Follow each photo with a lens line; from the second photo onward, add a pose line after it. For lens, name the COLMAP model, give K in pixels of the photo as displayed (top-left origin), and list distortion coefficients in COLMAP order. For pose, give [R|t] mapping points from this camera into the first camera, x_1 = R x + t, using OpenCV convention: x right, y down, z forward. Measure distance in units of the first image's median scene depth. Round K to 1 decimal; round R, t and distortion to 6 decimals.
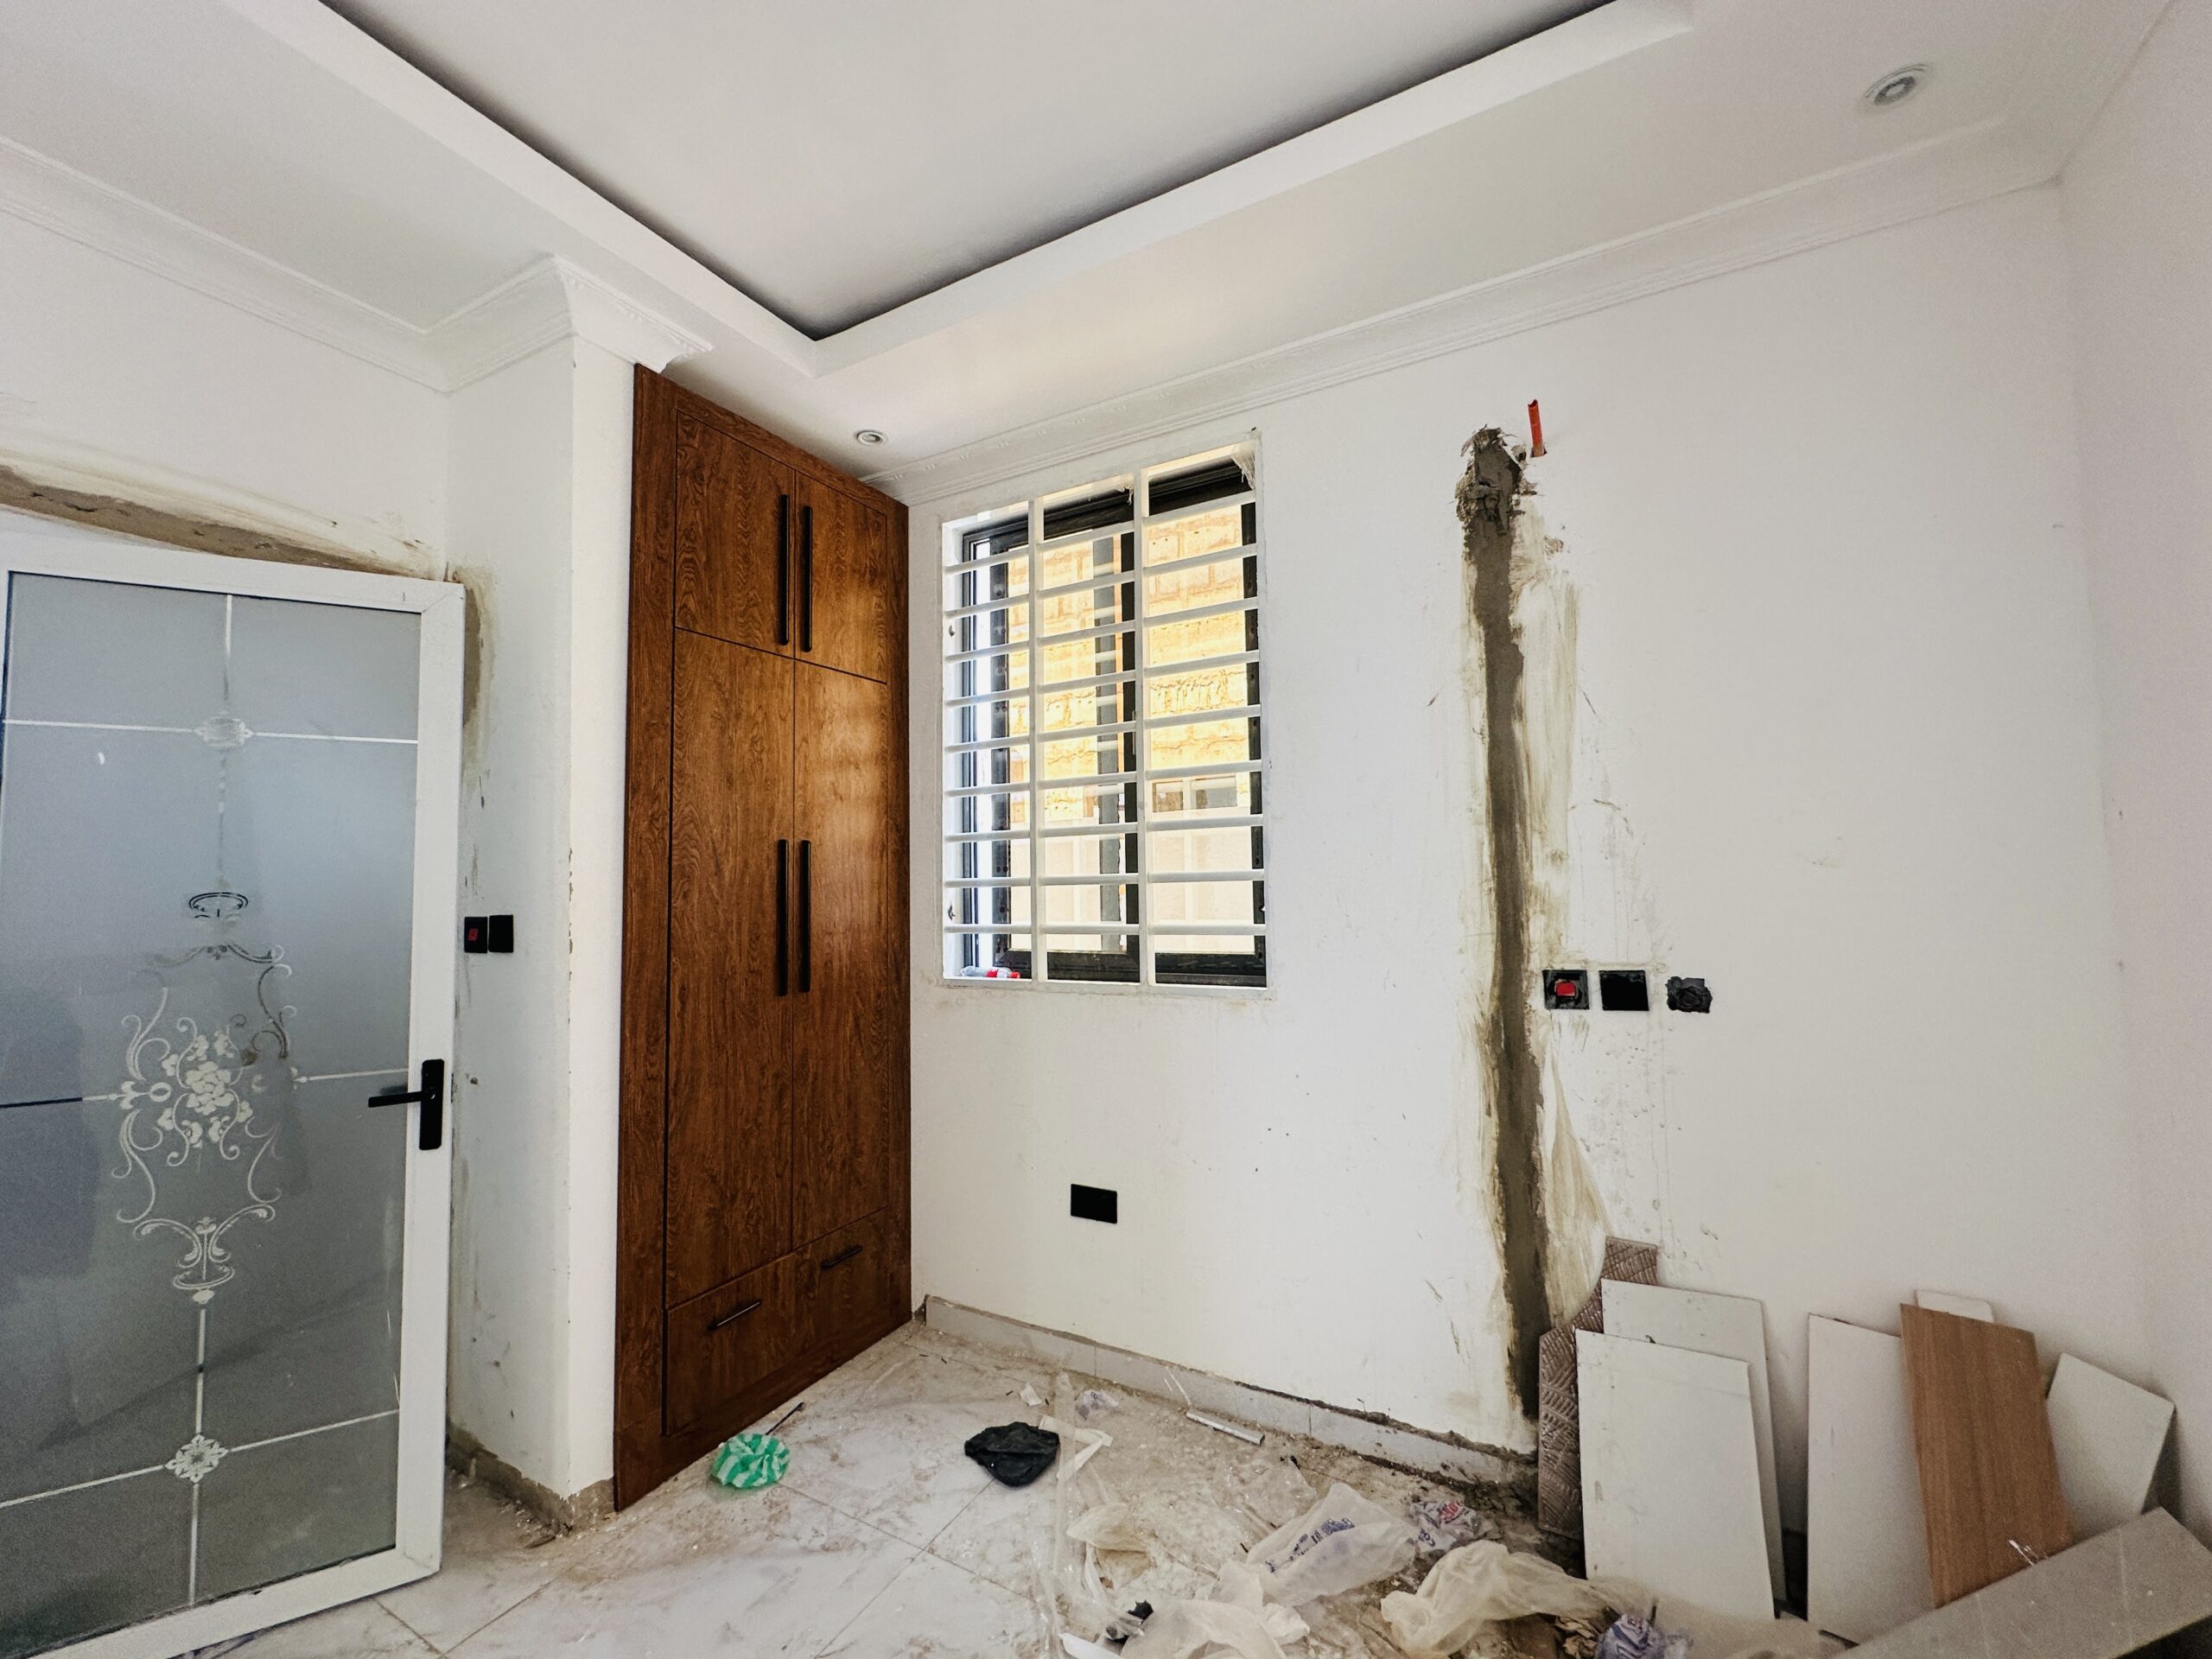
lens RADIAL K [[884.9, 0, 991.2], [0, 884.9, 779.4], [0, 0, 1]] dist [-0.003225, 0.000978]
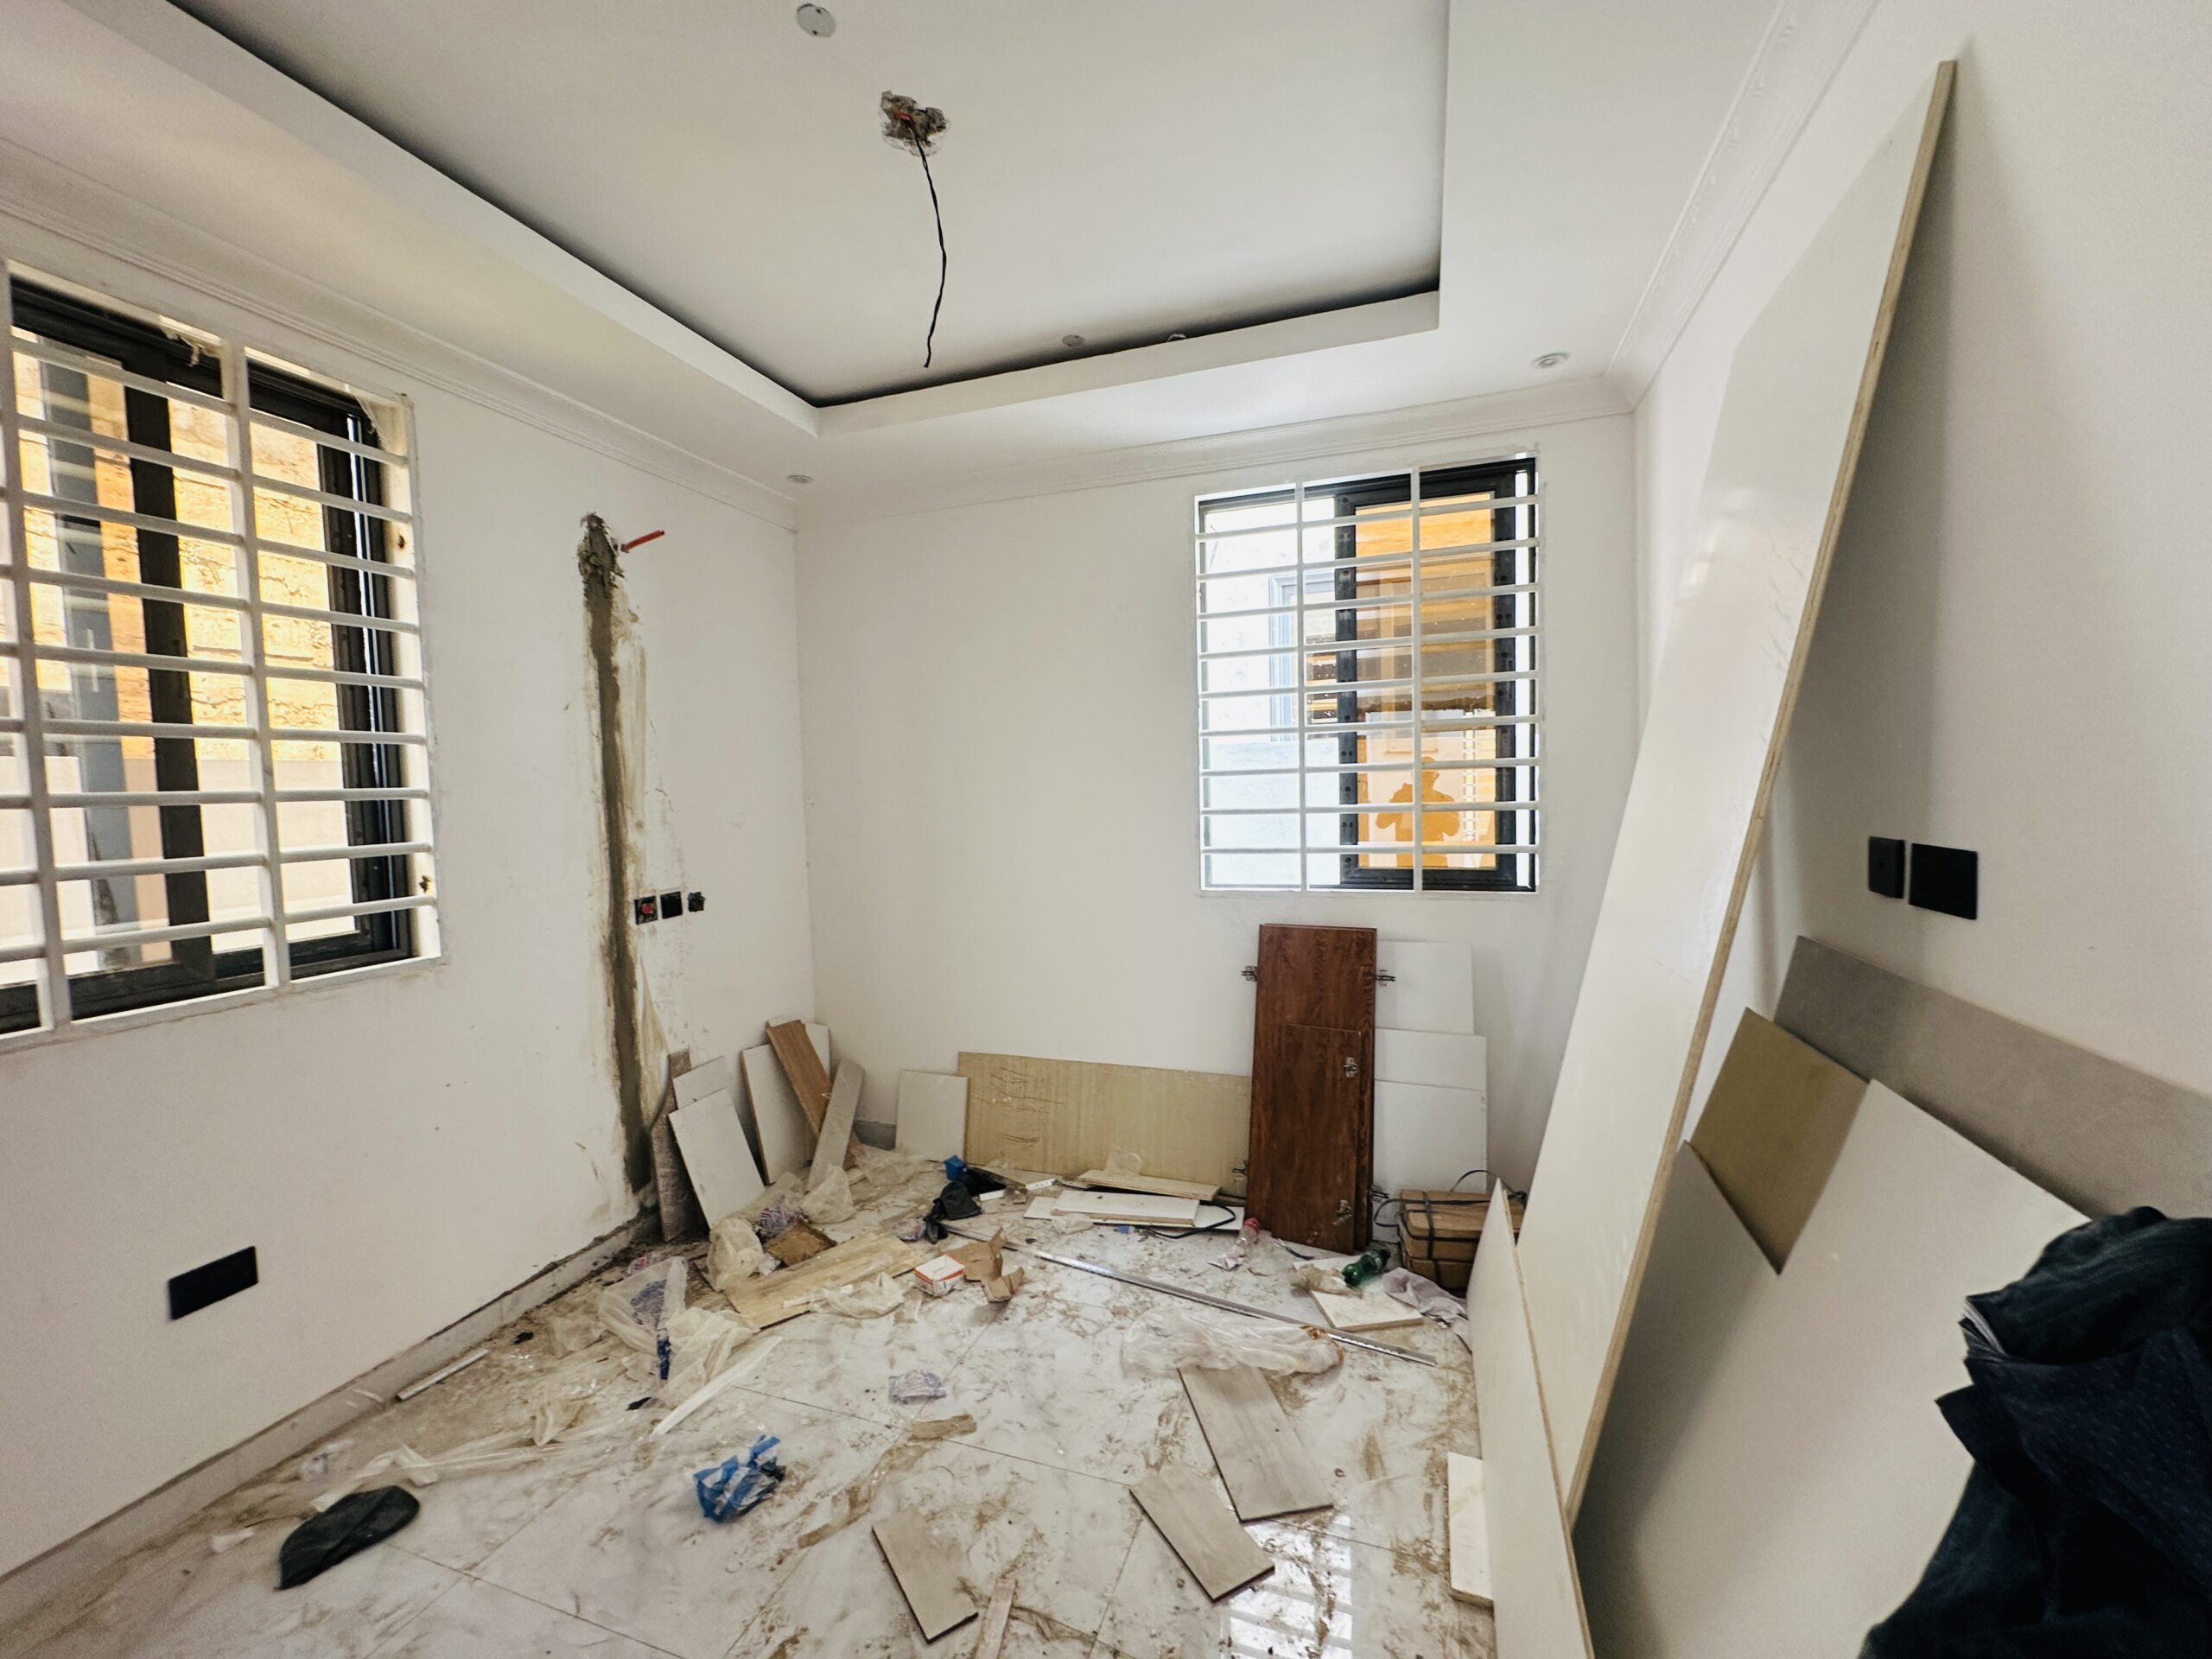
lens RADIAL K [[884.9, 0, 1106.3], [0, 884.9, 832.1], [0, 0, 1]] dist [-0.003225, 0.000978]
pose [[-0.208405, 0.005170, 0.978029, -0.986774], [-0.034704, 0.999317, -0.012678, 0.088879], [-0.977427, -0.036583, -0.208083, 0.515003]]
